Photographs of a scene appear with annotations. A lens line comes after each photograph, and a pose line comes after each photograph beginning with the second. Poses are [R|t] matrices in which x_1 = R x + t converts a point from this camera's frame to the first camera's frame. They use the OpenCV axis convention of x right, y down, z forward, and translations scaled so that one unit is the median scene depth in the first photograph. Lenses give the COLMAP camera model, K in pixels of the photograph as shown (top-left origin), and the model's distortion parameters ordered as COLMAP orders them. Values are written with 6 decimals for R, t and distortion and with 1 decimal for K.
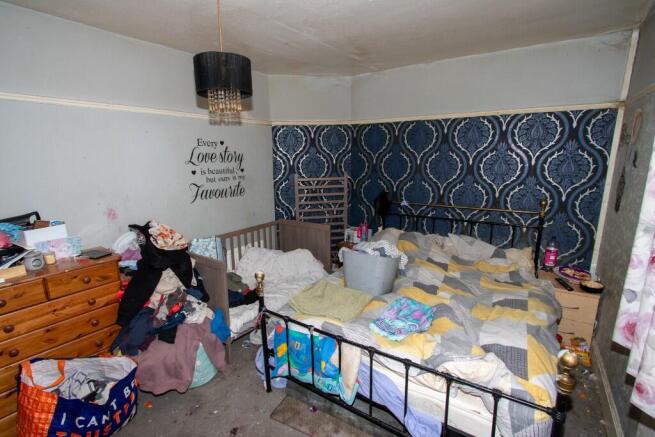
lens RADIAL K [[298.7, 0, 328.8], [0, 298.7, 229.3], [0, 0, 1]] dist [-0.001962, -0.000534]
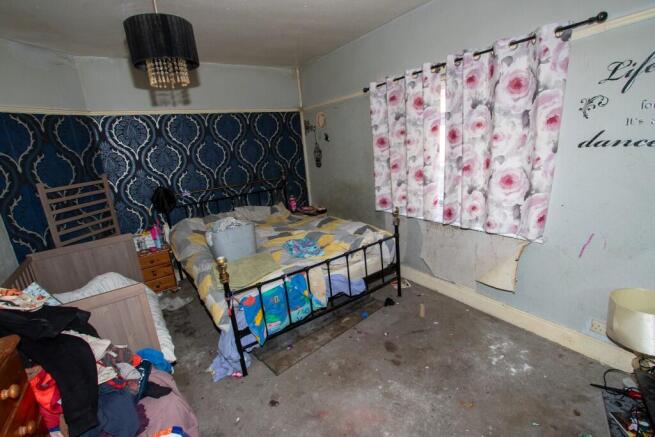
lens RADIAL K [[304.2, 0, 327.5], [0, 304.2, 218.5], [0, 0, 1]] dist [-0.011582, -0.000369]
pose [[0.385860, -0.261419, 0.884744, -0.778215], [0.299247, 0.942626, 0.148012, -0.019811], [-0.872676, 0.207645, 0.441950, 0.180449]]
